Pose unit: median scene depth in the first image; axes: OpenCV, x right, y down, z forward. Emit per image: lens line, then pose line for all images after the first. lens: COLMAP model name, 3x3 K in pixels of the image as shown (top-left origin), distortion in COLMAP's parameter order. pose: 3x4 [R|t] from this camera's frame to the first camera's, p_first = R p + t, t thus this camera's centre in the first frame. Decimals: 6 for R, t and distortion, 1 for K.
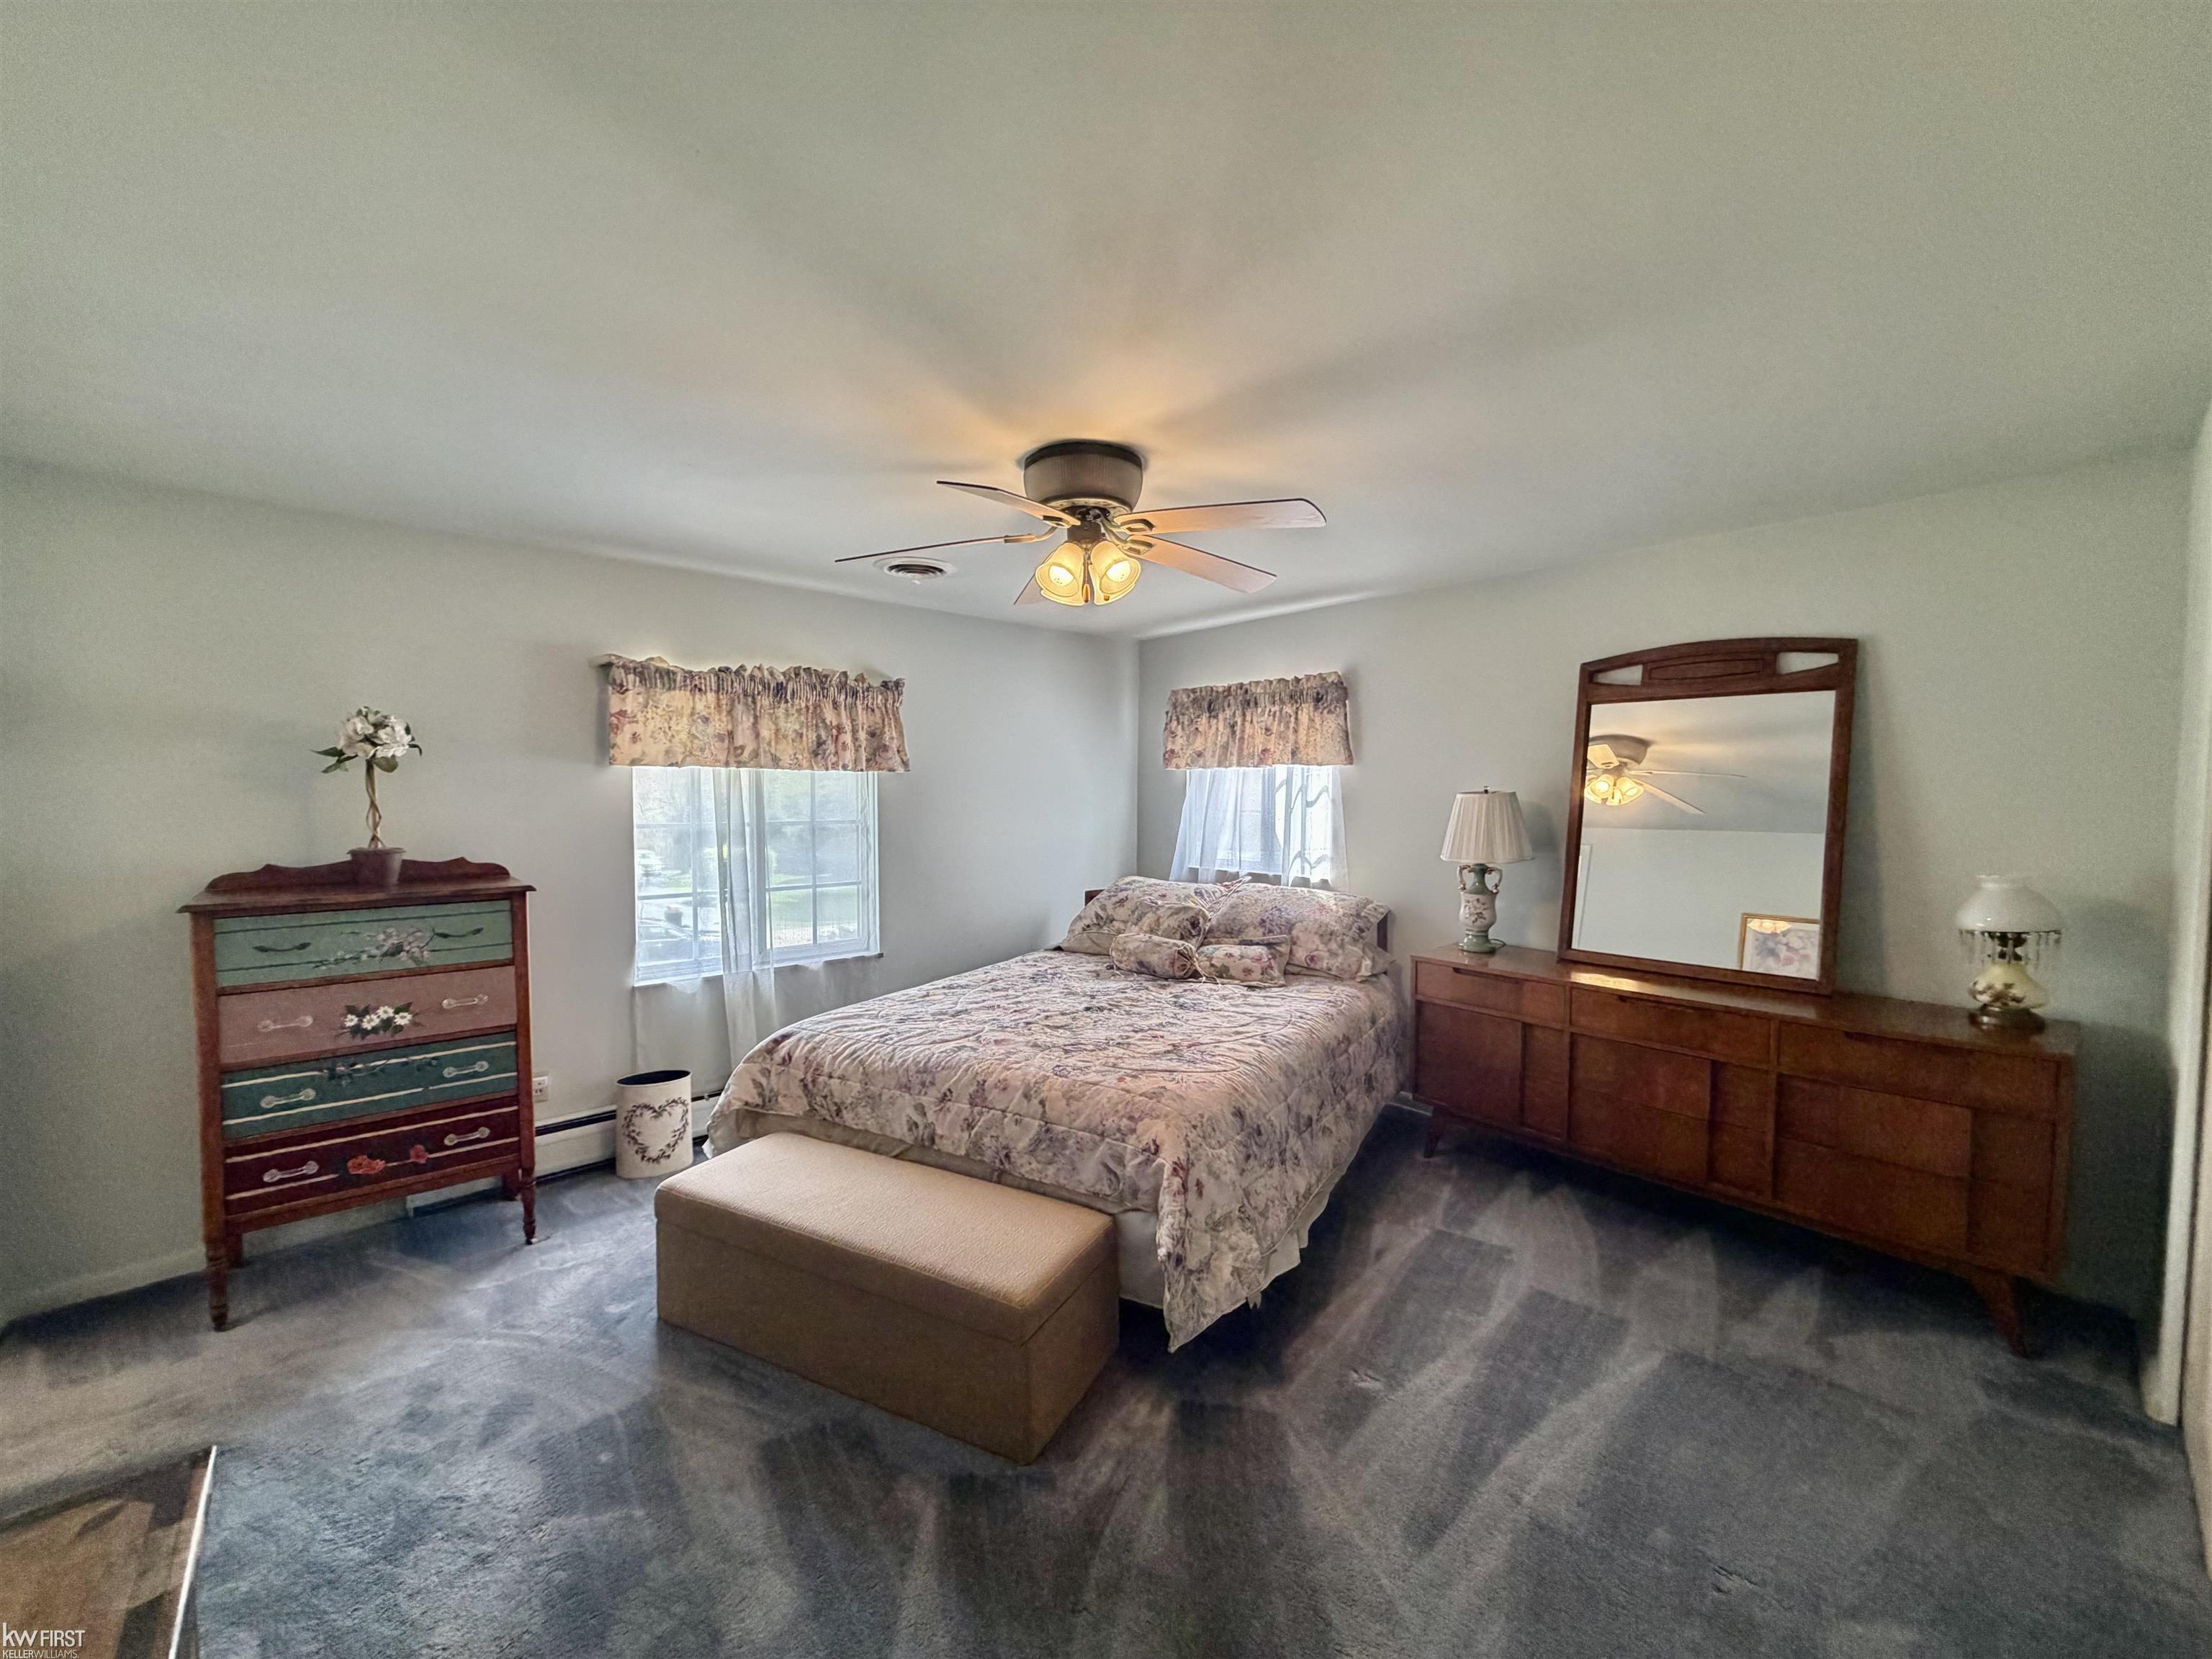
lens RADIAL K [[880.9, 0, 1097.3], [0, 880.9, 832.6], [0, 0, 1]] dist [-0.000761, -0.000204]
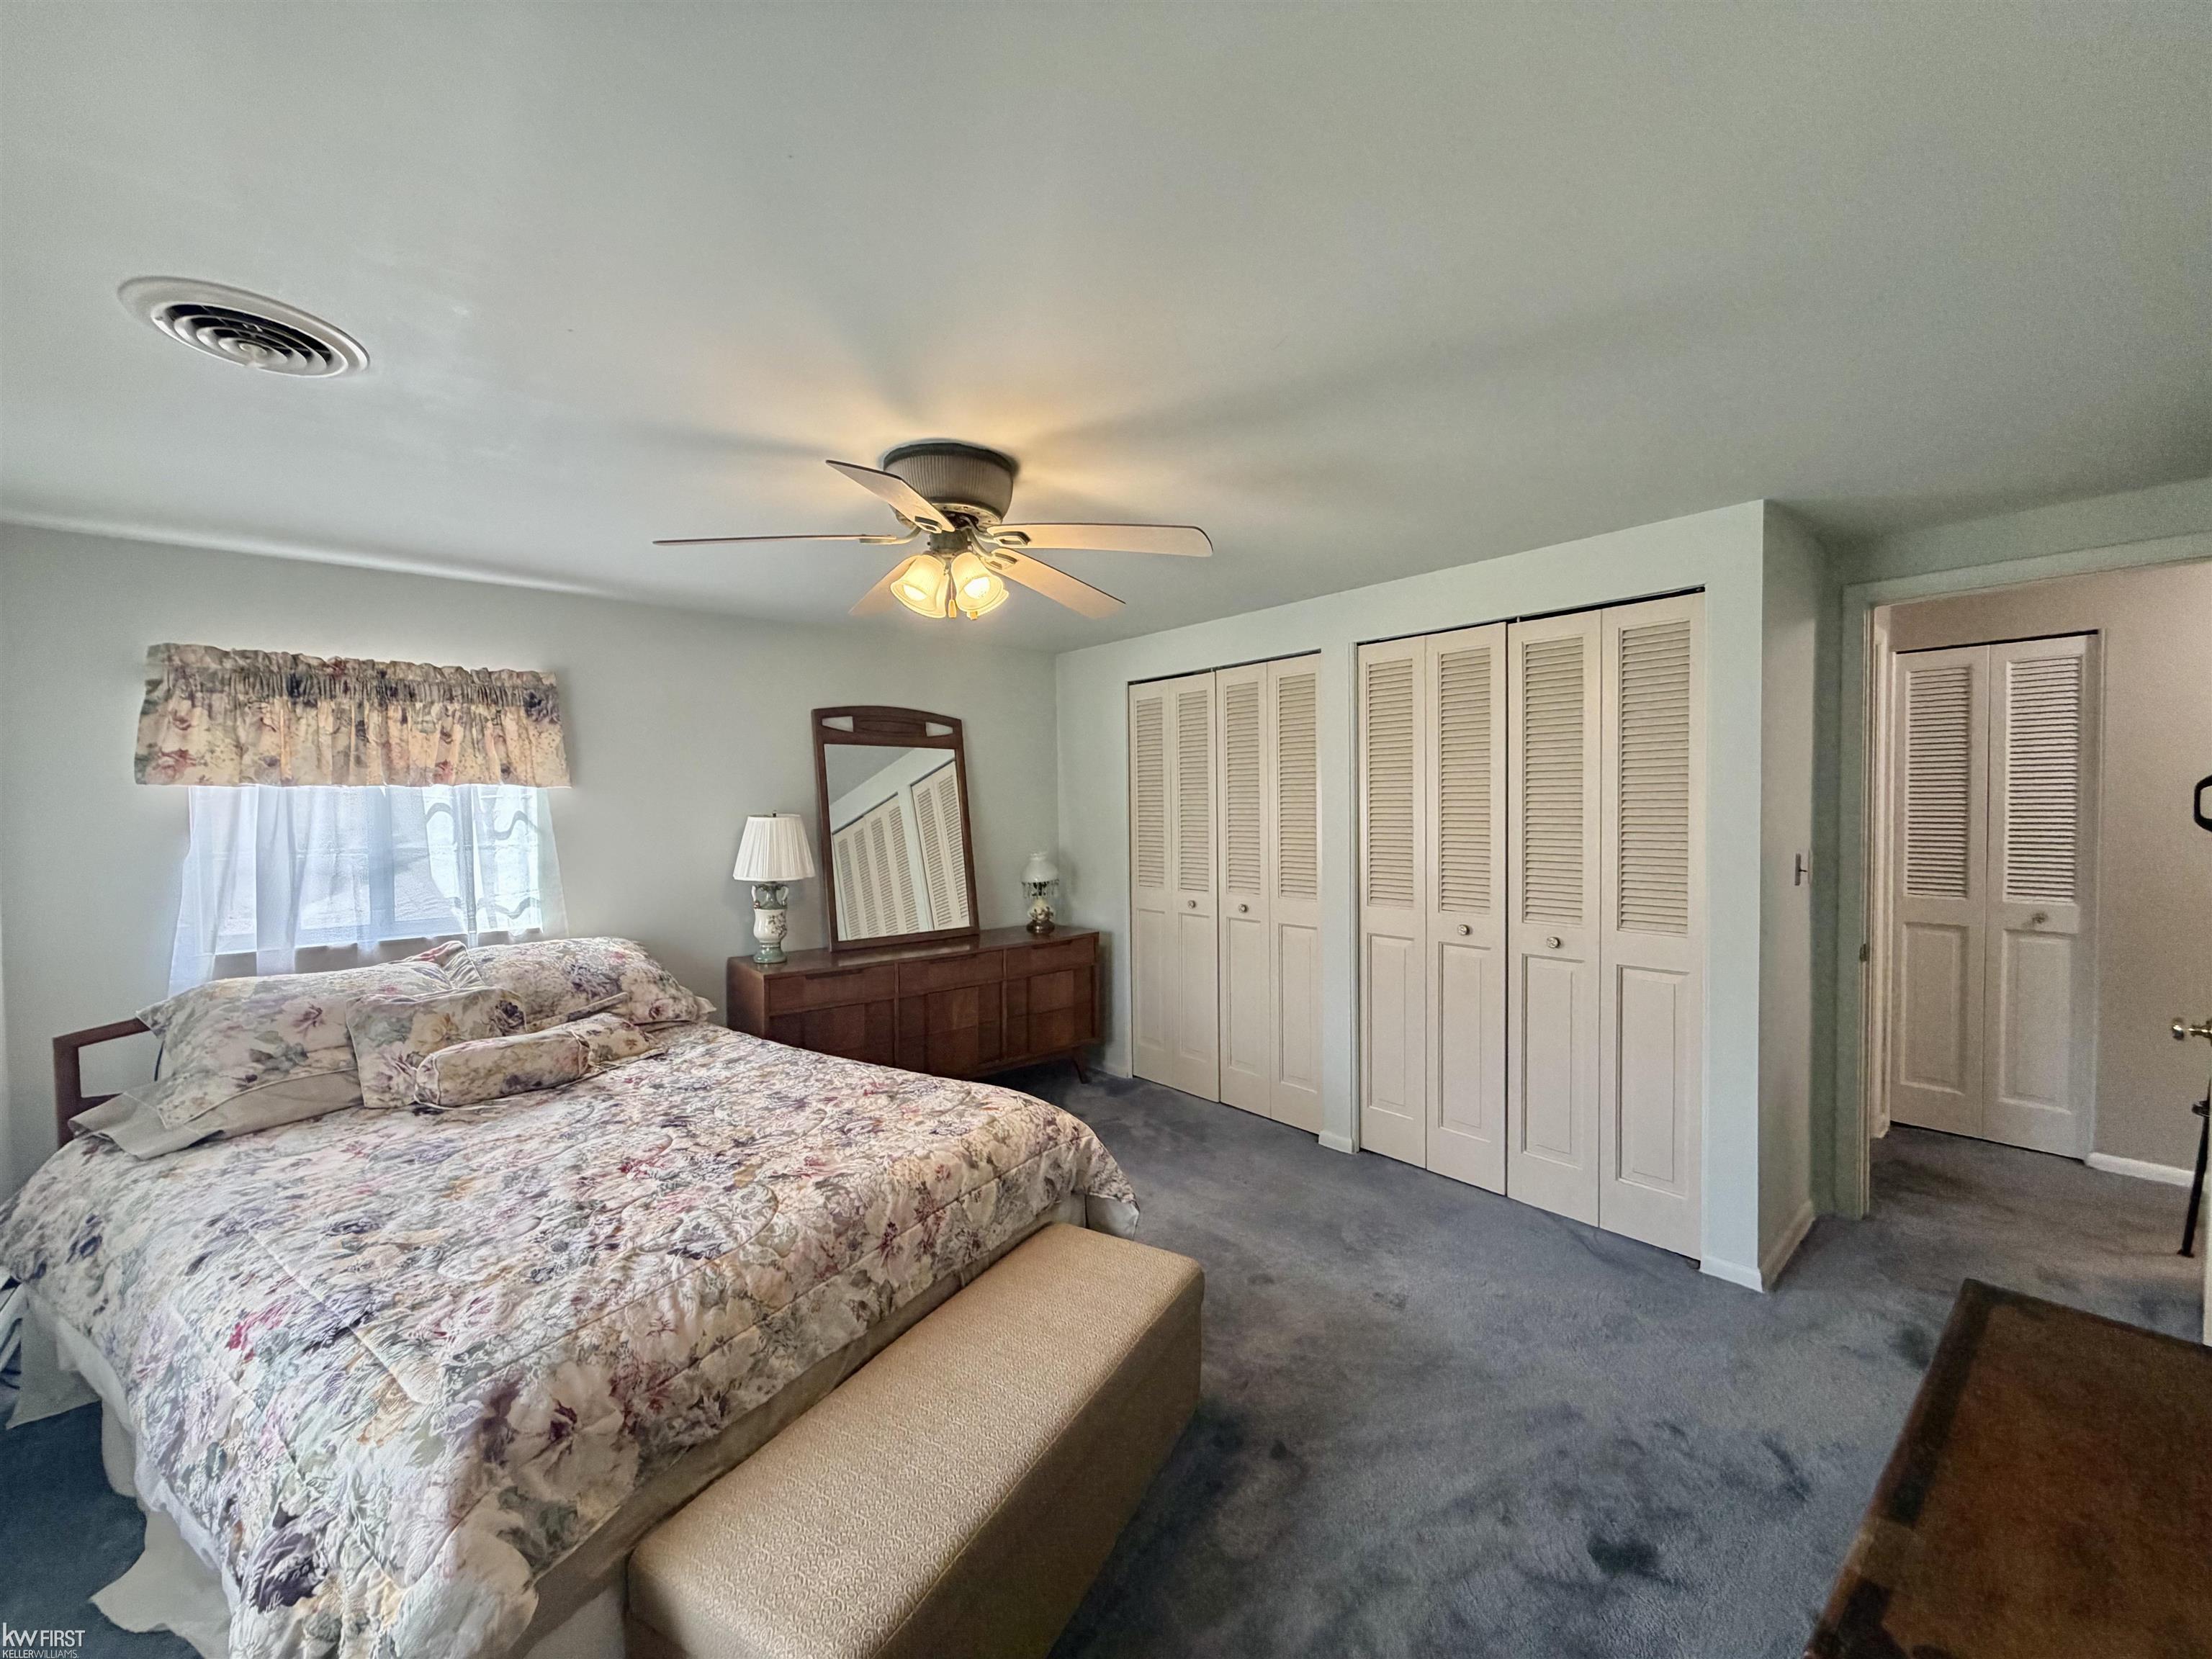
lens RADIAL K [[880.9, 0, 1097.3], [0, 880.9, 832.6], [0, 0, 1]] dist [-0.000761, -0.000204]
pose [[0.028820, -0.032950, 0.999041, -0.711545], [0.058983, 0.997771, 0.031206, -0.039133], [-0.997843, 0.058027, 0.030699, 0.626941]]
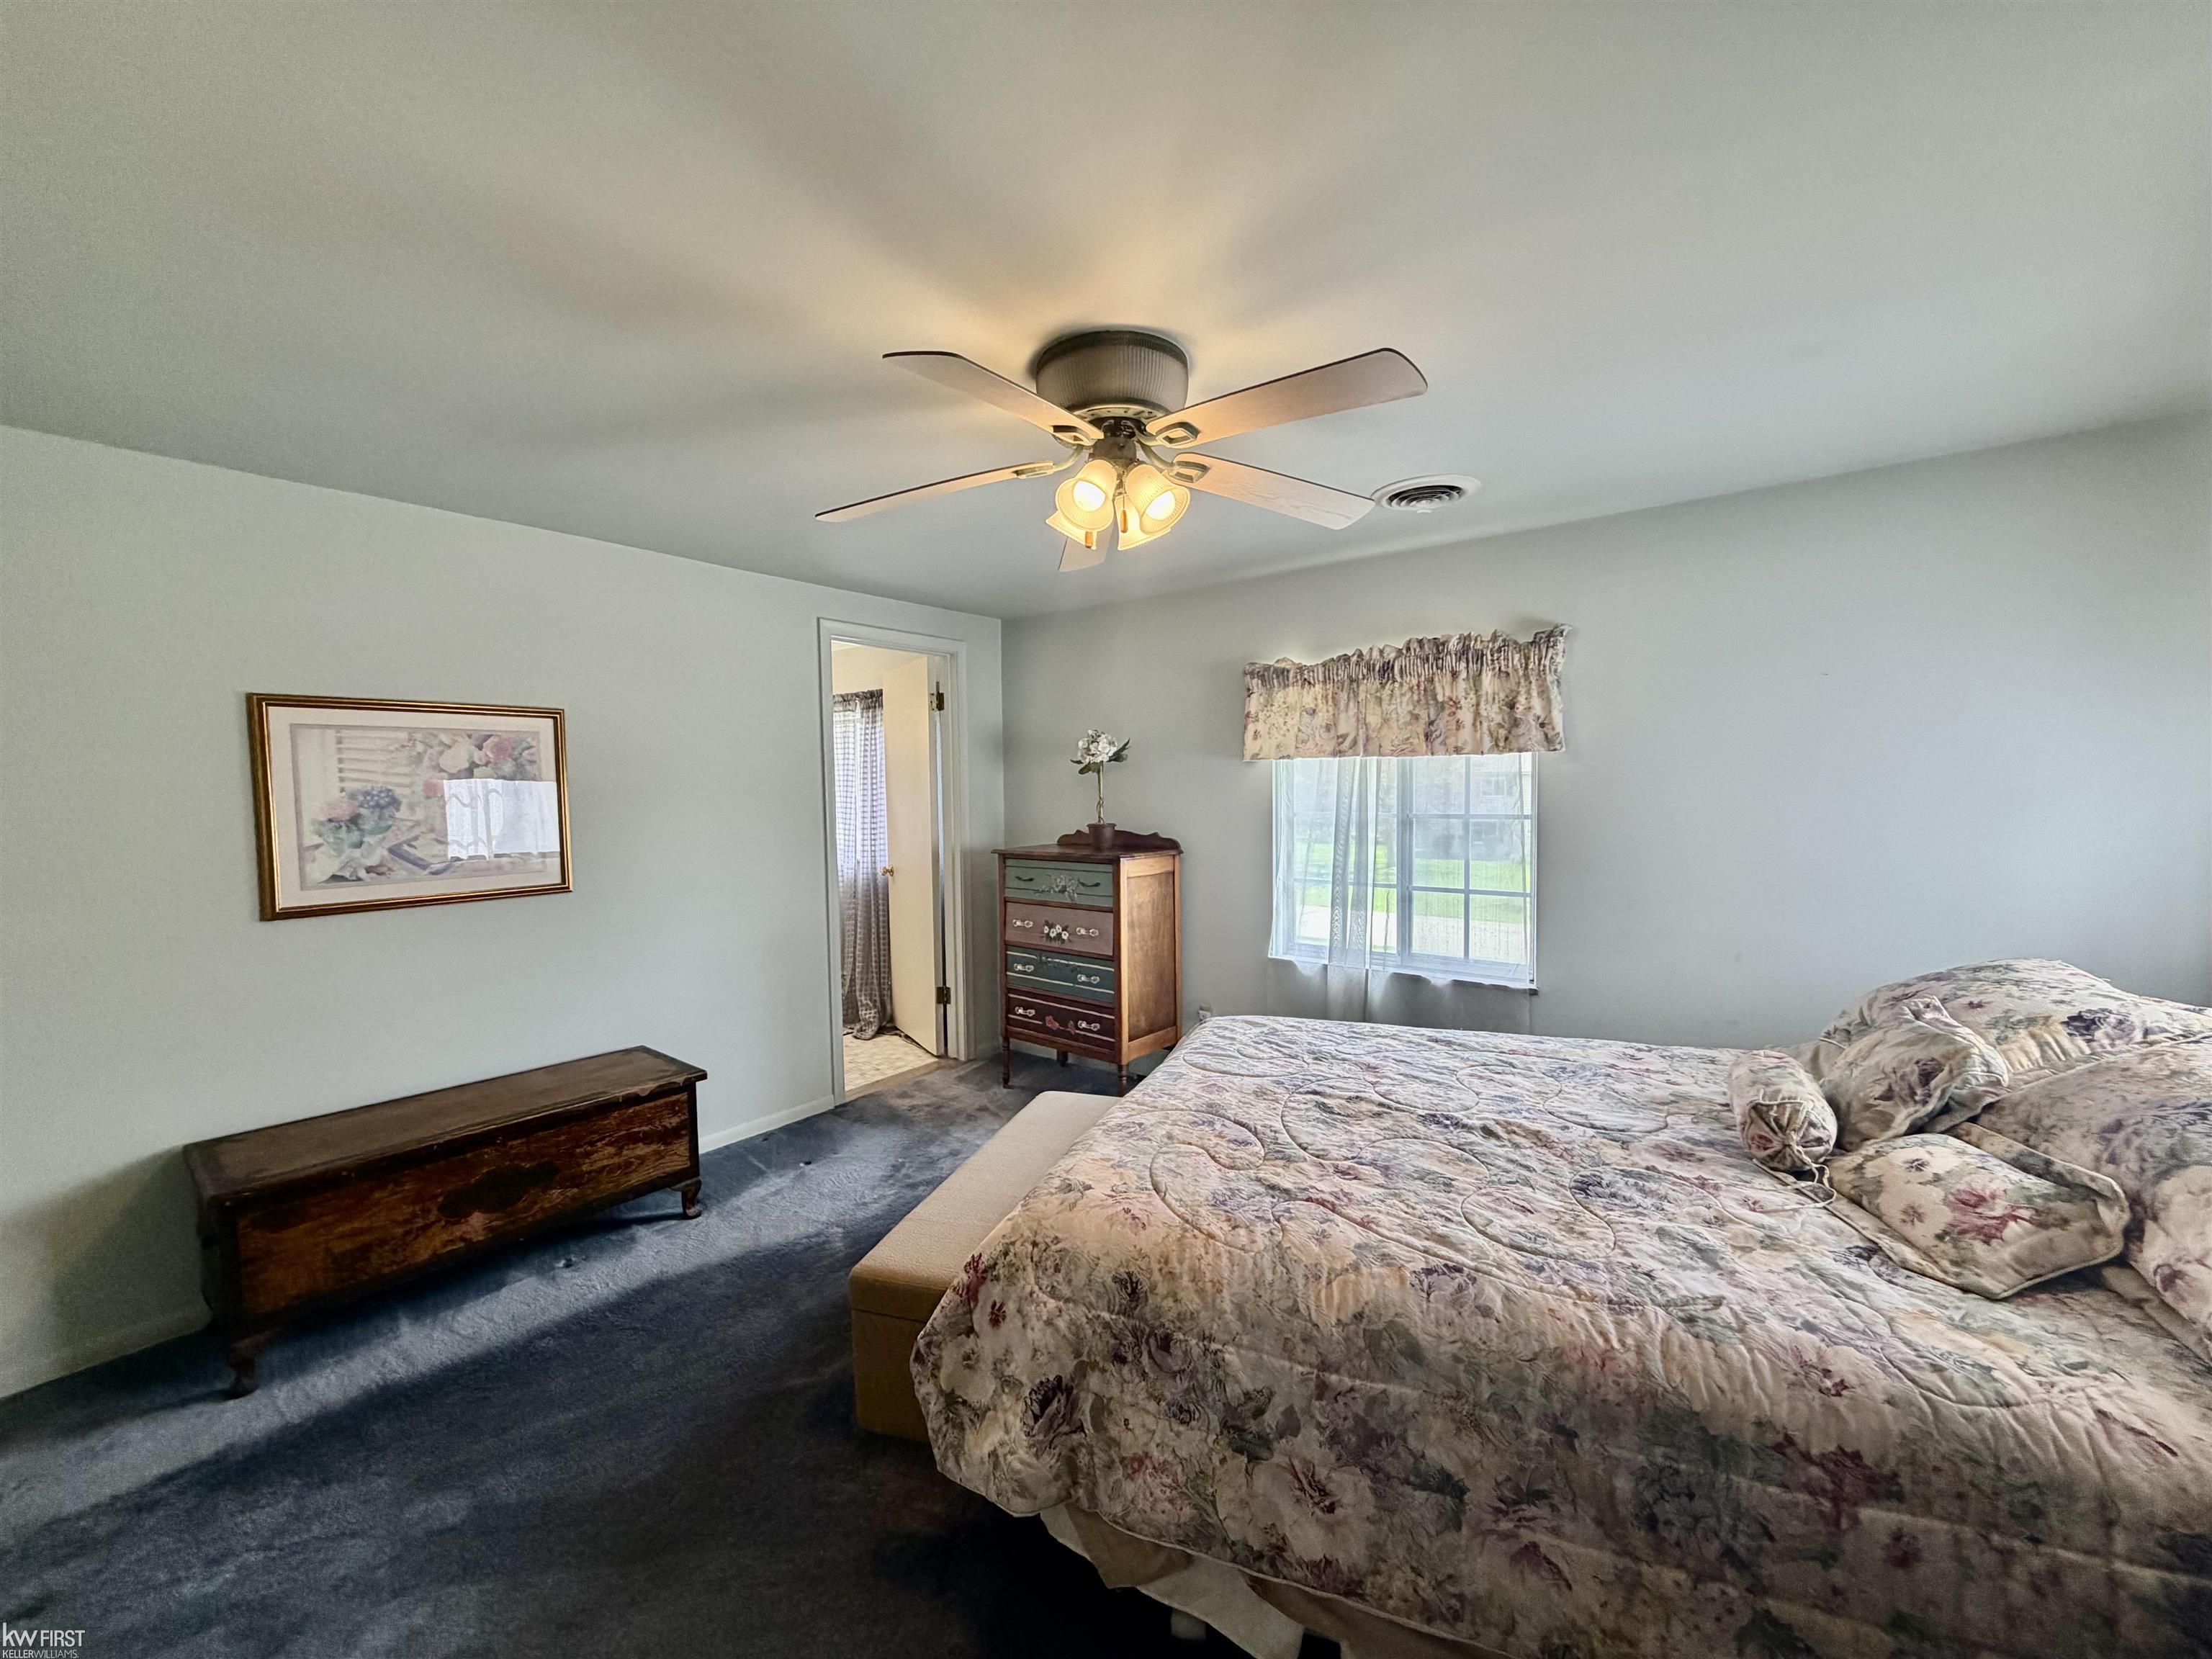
lens RADIAL K [[880.9, 0, 1097.3], [0, 880.9, 832.6], [0, 0, 1]] dist [-0.000761, -0.000204]
pose [[0.164597, 0.049499, -0.985118, 0.579115], [-0.029544, 0.998539, 0.045237, -0.029744], [0.985918, 0.021658, 0.165819, 0.647529]]
